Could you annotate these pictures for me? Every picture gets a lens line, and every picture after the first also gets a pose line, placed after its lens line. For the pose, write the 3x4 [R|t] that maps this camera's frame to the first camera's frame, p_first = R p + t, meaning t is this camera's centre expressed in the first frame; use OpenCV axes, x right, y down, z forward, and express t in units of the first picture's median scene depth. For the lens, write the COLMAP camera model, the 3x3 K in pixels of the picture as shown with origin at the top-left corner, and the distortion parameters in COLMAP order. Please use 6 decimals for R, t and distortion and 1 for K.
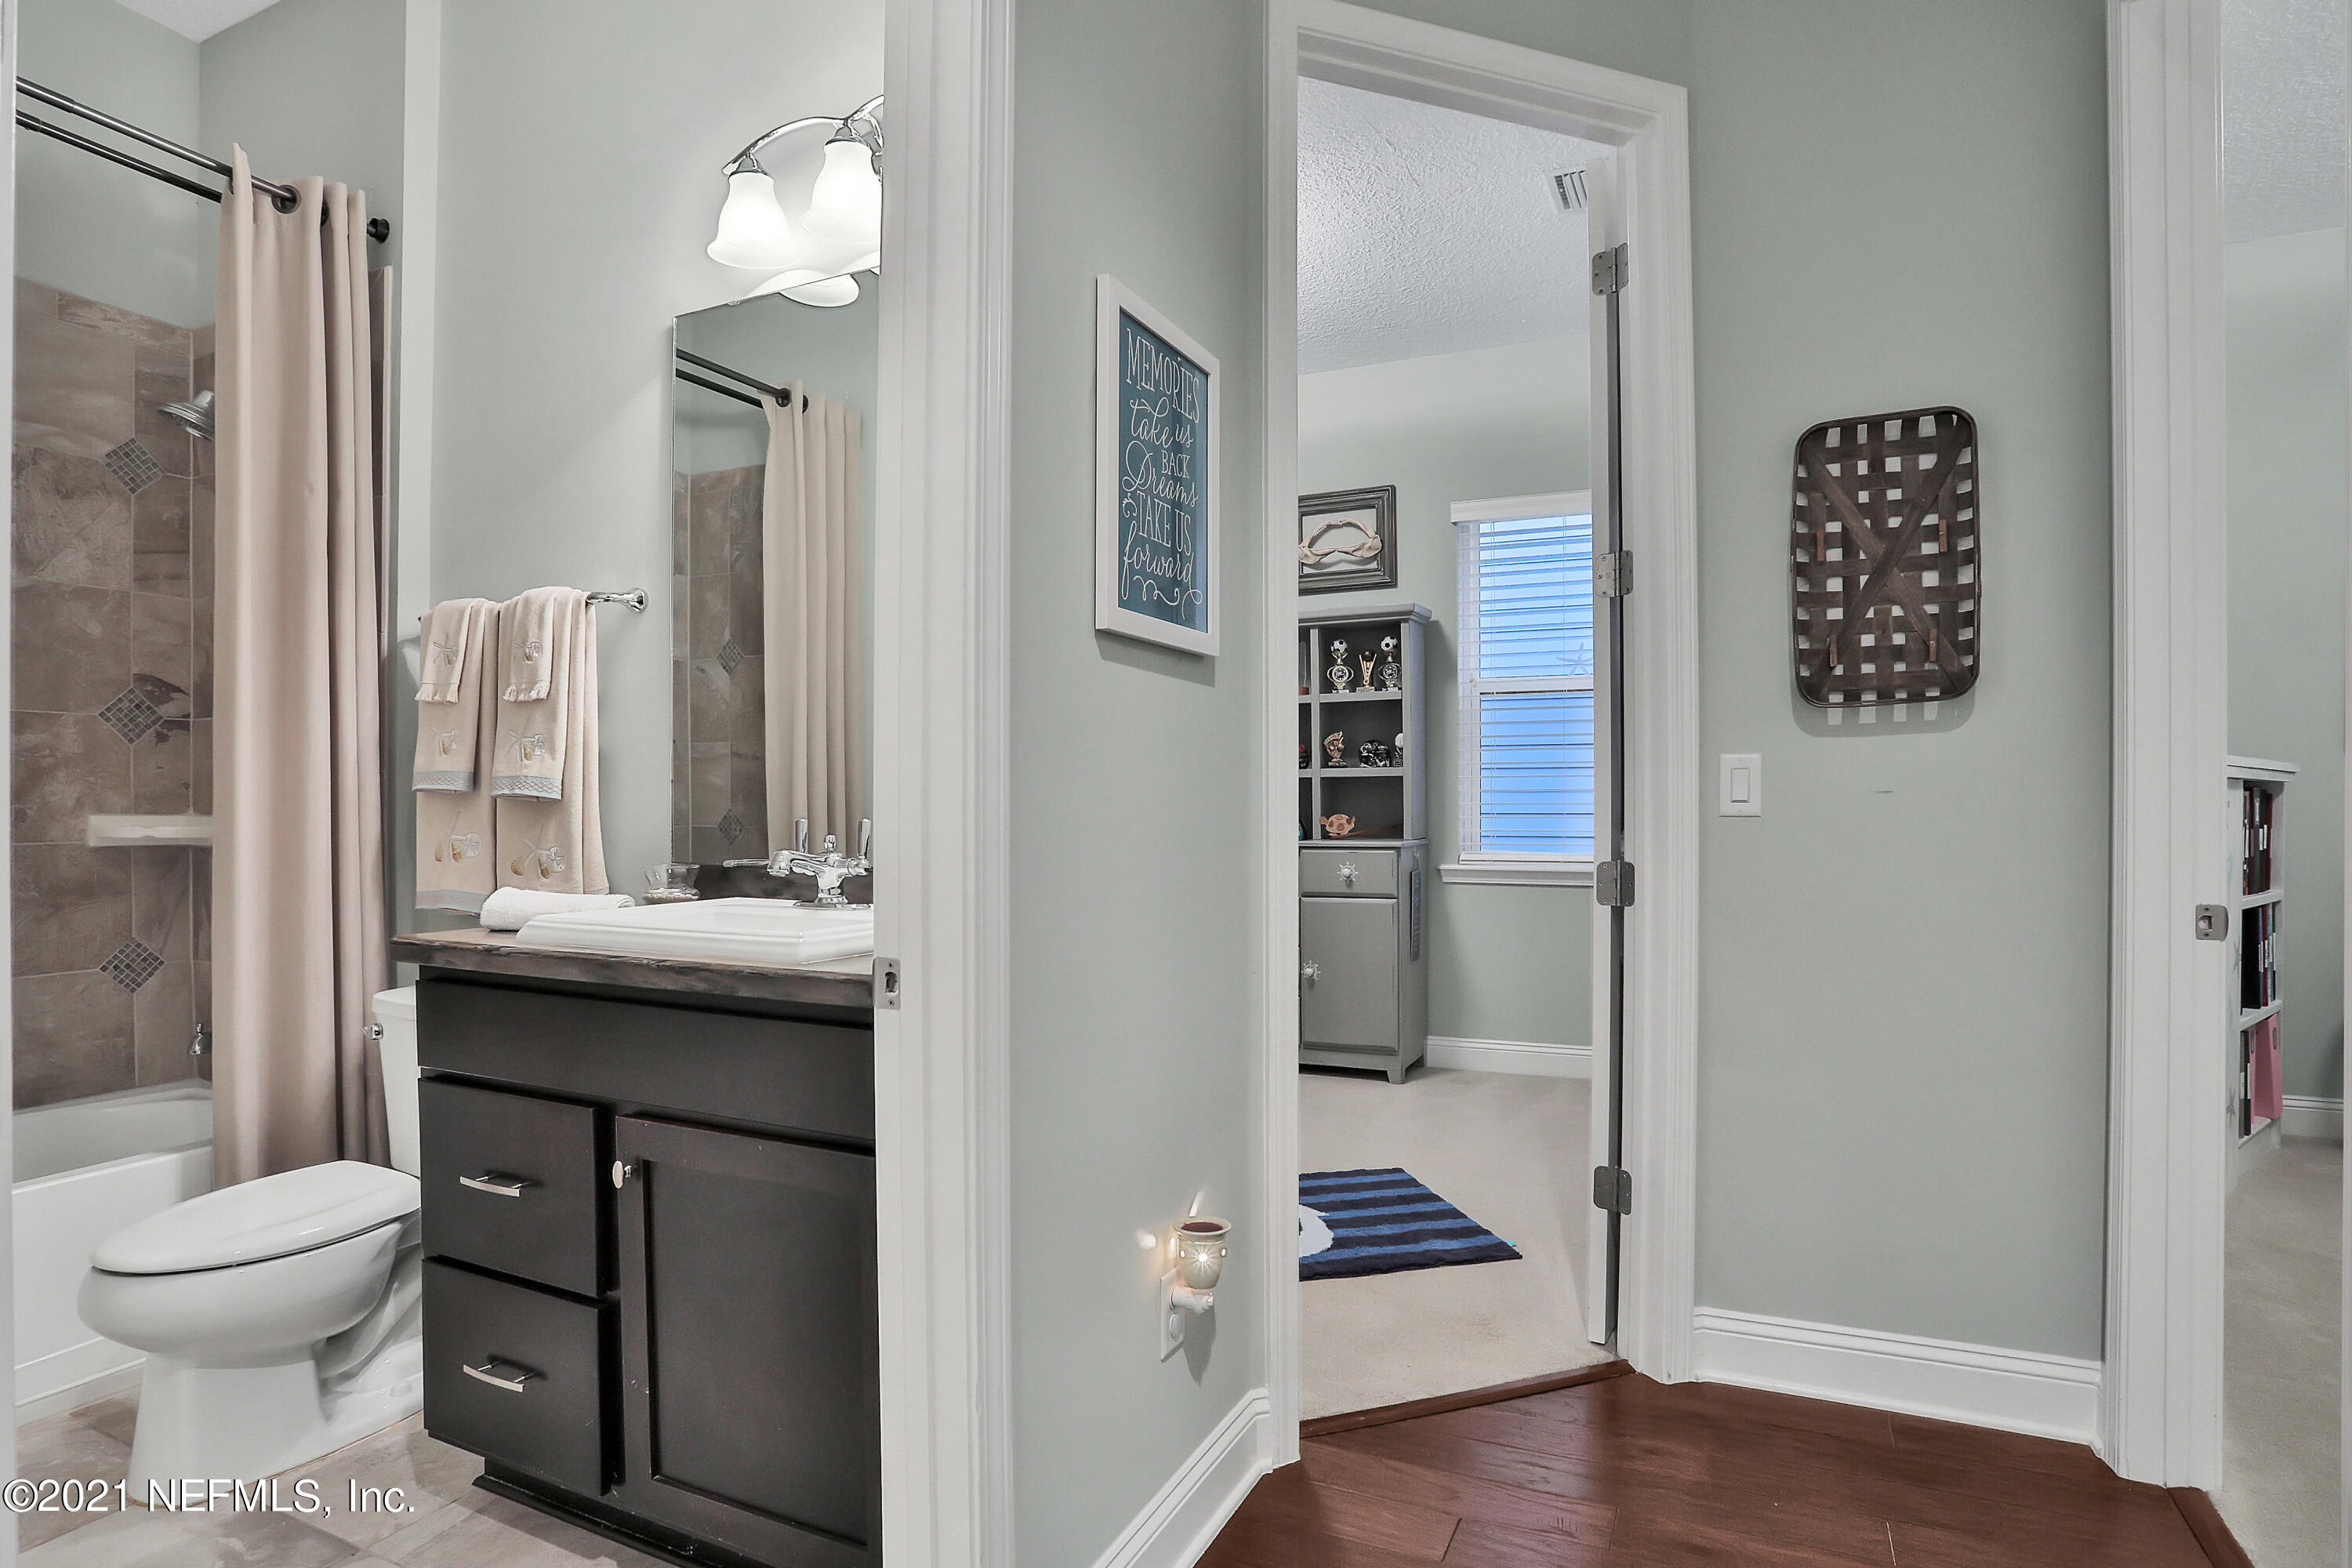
lens RADIAL K [[1239.3, 0, 1167.9], [0, 1239.3, 802.4], [0, 0, 1]] dist [-0.045675, 0.019749]
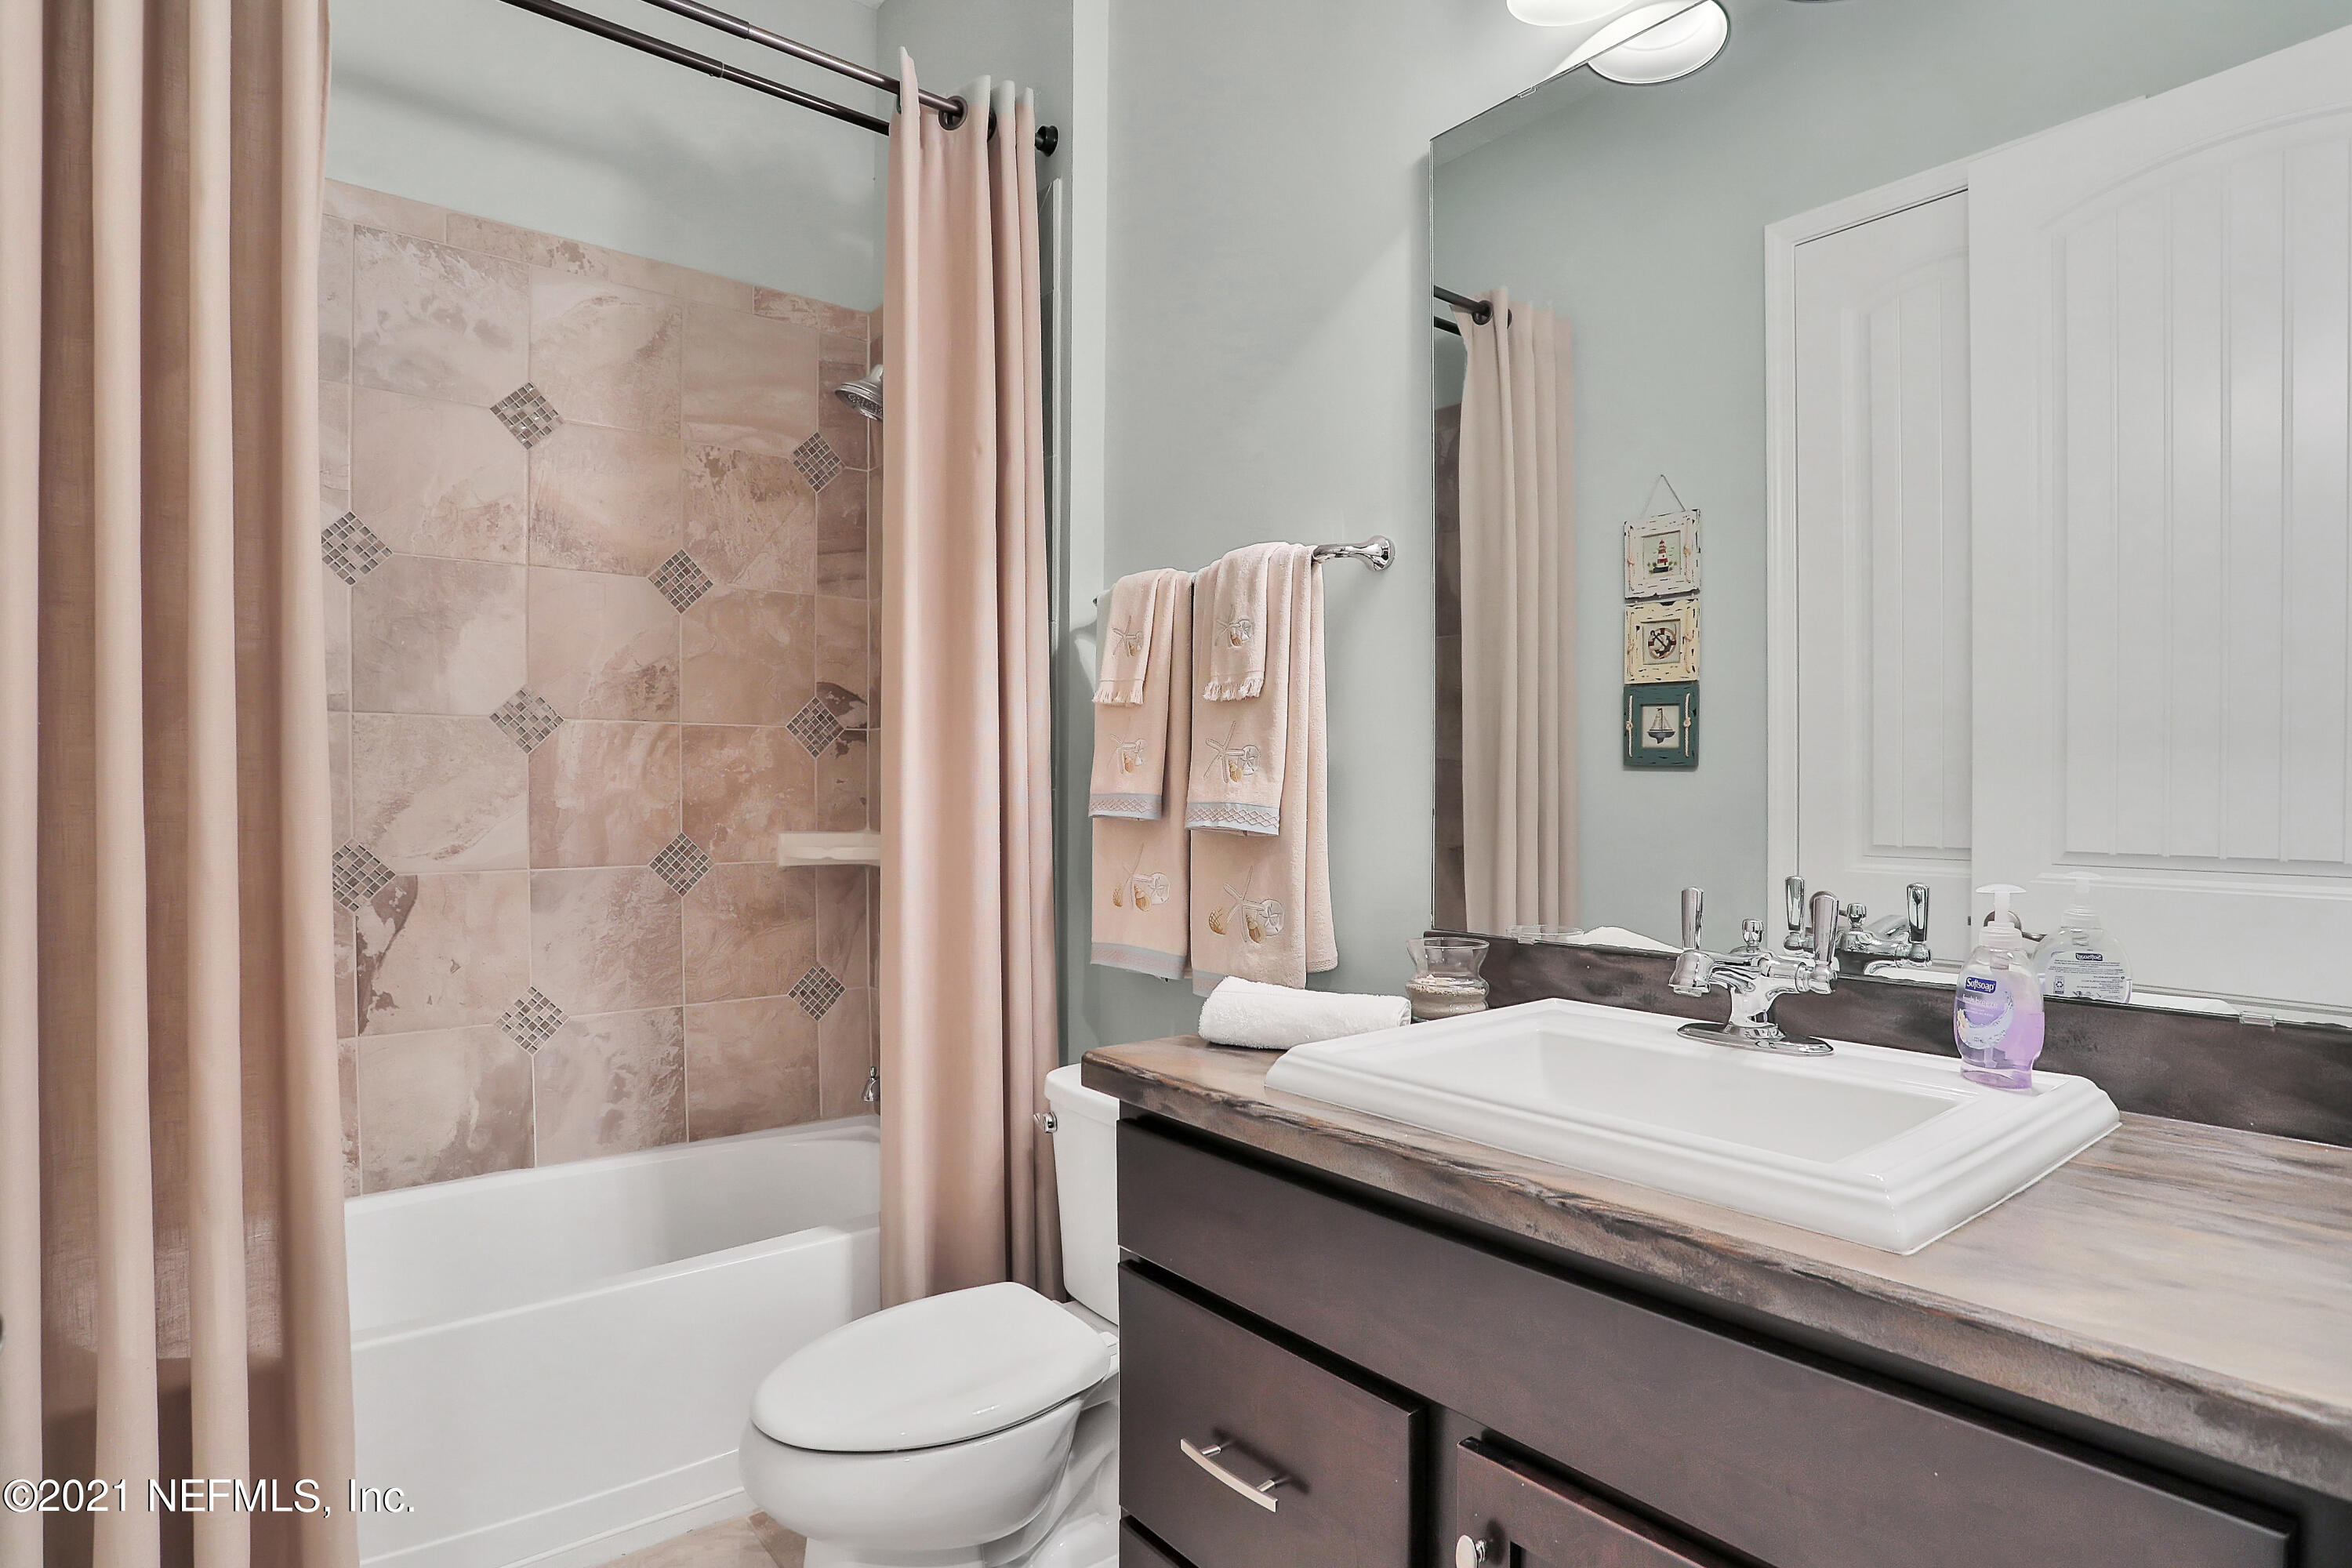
lens RADIAL K [[1239.1, 0, 1246.7], [0, 1239.1, 799.3], [0, 0, 1]] dist [-0.032473, -0.001424]
pose [[0.921996, 0.003512, -0.387184, -0.232261], [-0.001624, 0.999985, 0.005202, -0.027759], [0.387196, -0.004168, 0.921988, 0.324662]]
